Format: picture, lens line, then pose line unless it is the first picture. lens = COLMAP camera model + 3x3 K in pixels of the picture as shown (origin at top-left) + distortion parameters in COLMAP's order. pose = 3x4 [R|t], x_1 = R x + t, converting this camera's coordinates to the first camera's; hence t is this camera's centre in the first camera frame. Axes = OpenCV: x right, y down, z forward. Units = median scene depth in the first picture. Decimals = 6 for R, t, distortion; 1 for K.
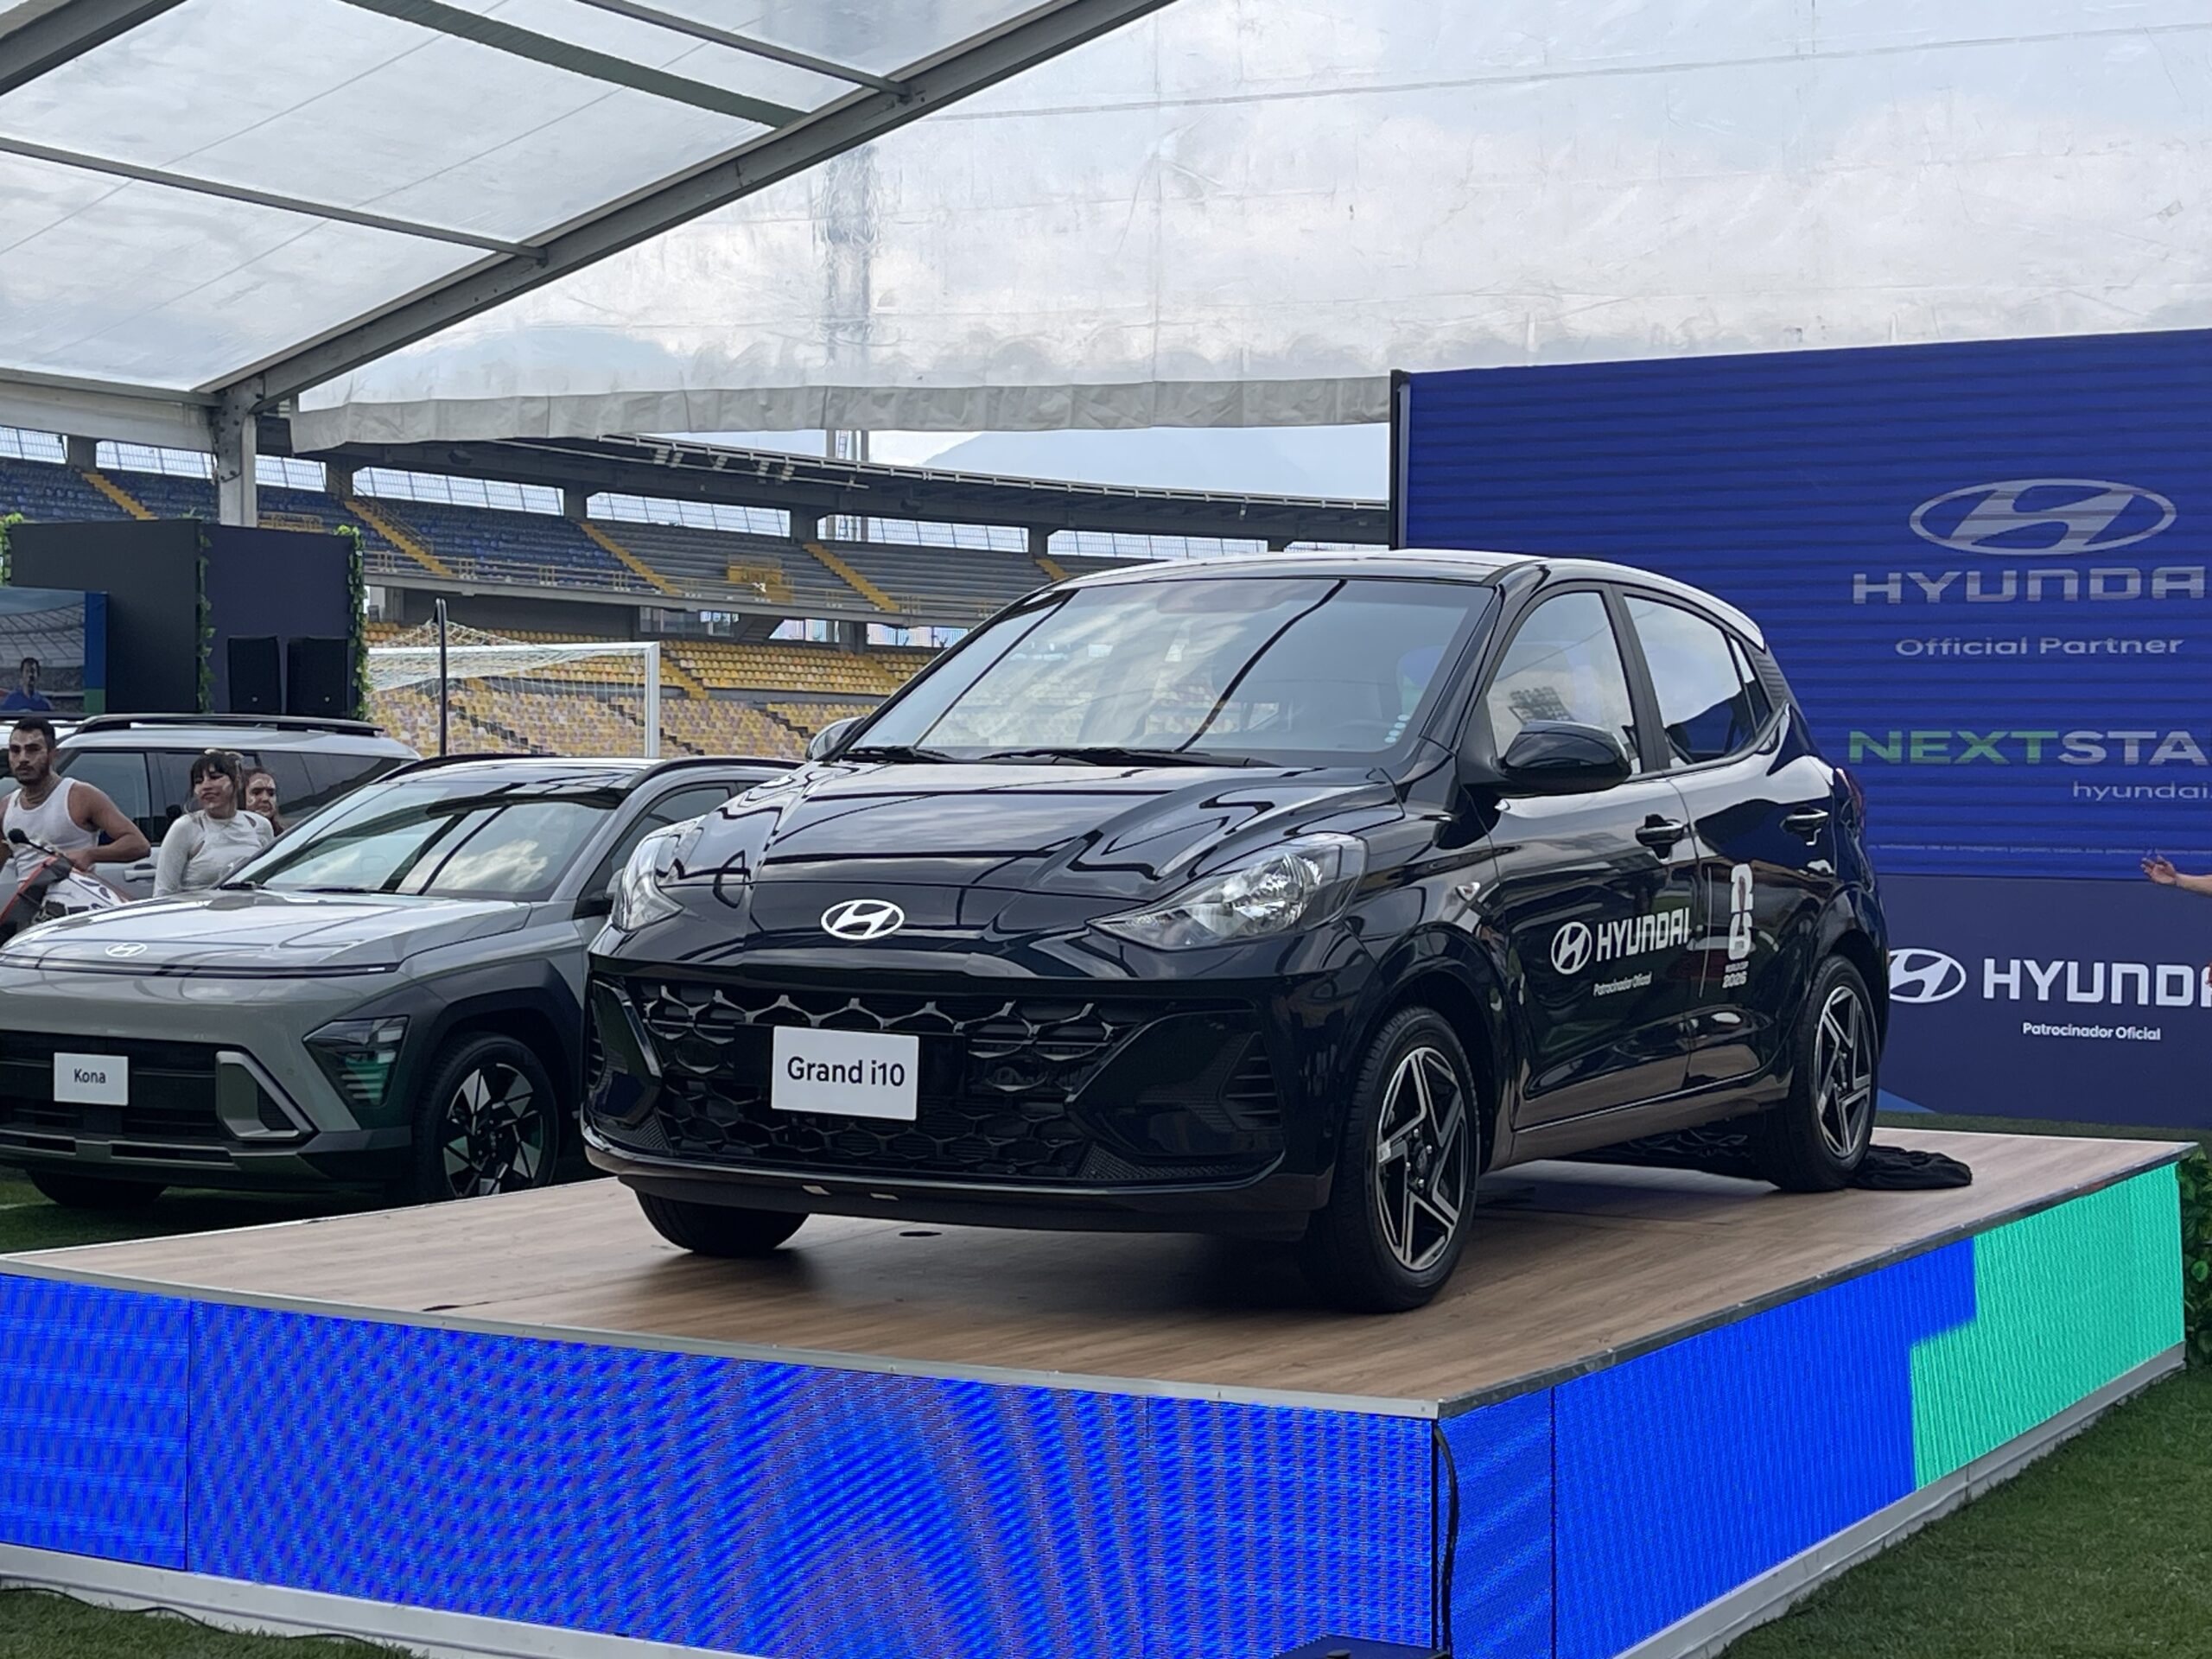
lens RADIAL K [[3710.6, 0, 1106.7], [0, 3710.6, 845.1], [0, 0, 1]] dist [0.144992, 0.000000]
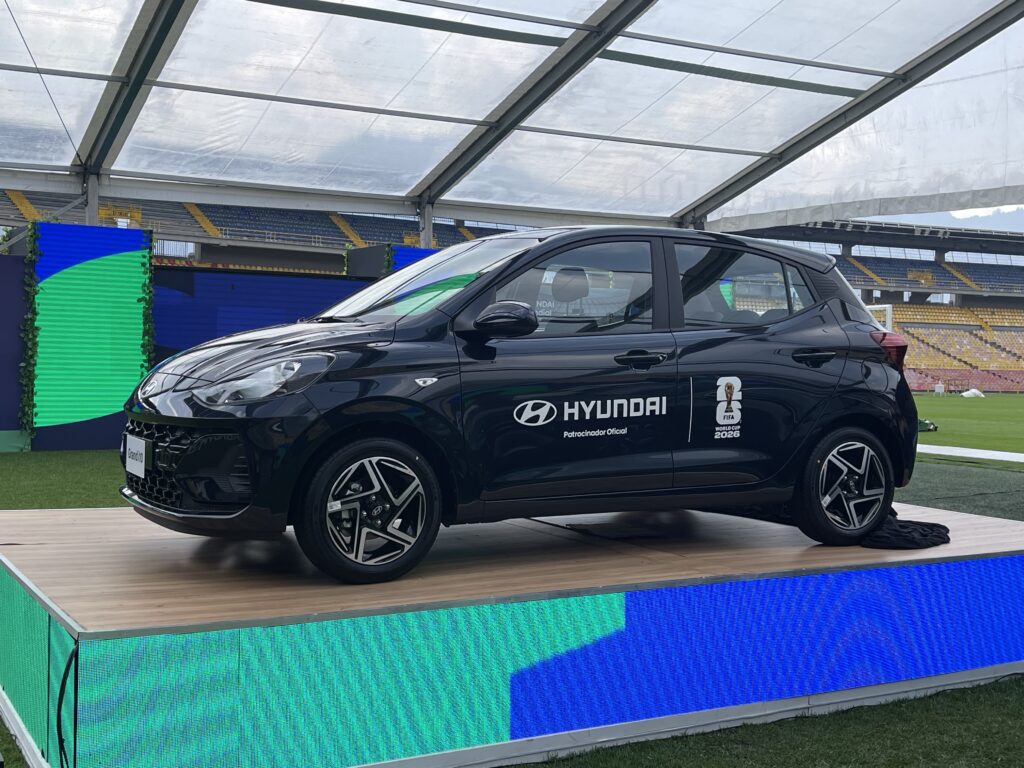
lens RADIAL K [[1263.3, 0, 512.0], [0, 1263.3, 378.4], [0, 0, 1]] dist [0.021401, 0.000000]
pose [[0.850815, 0.012985, -0.525304, 0.280470], [-0.015980, 0.999872, -0.001166, 0.005895], [0.525222, 0.009386, 0.850914, 0.243383]]
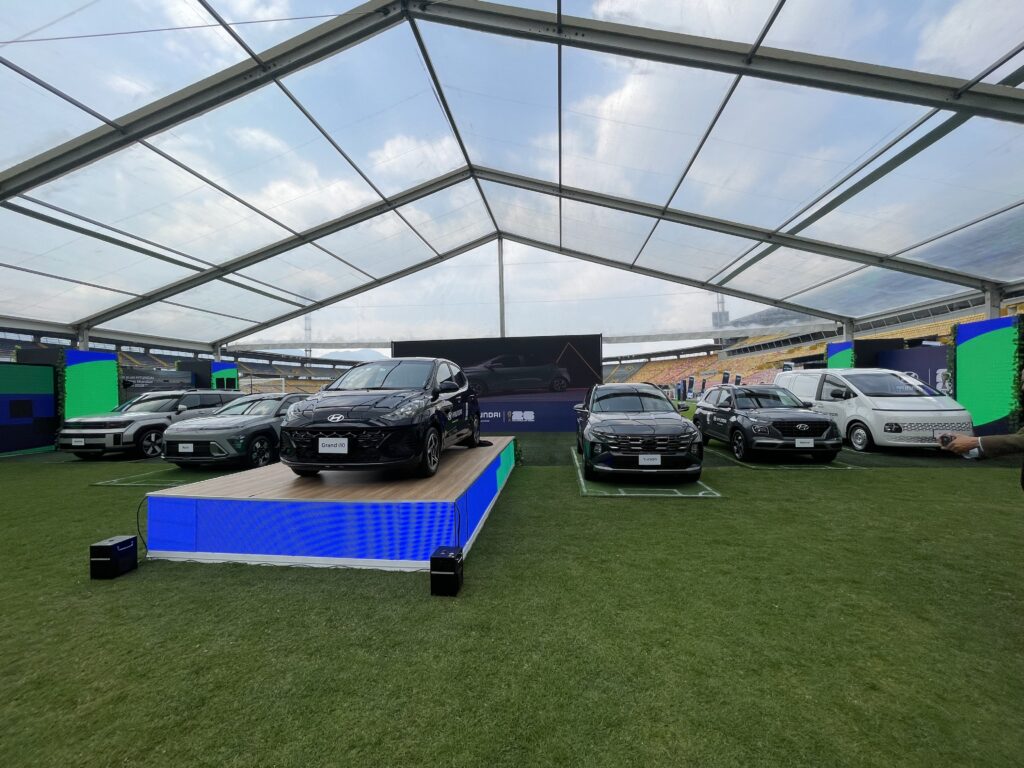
lens RADIAL K [[411.0, 0, 508.2], [0, 411.0, 384.5], [0, 0, 1]] dist [-0.000289, 0.000013]
pose [[0.927723, -0.021454, 0.372651, -0.028977], [0.035570, 0.998885, -0.031045, -0.001288], [-0.371570, 0.042056, 0.927452, 0.168803]]
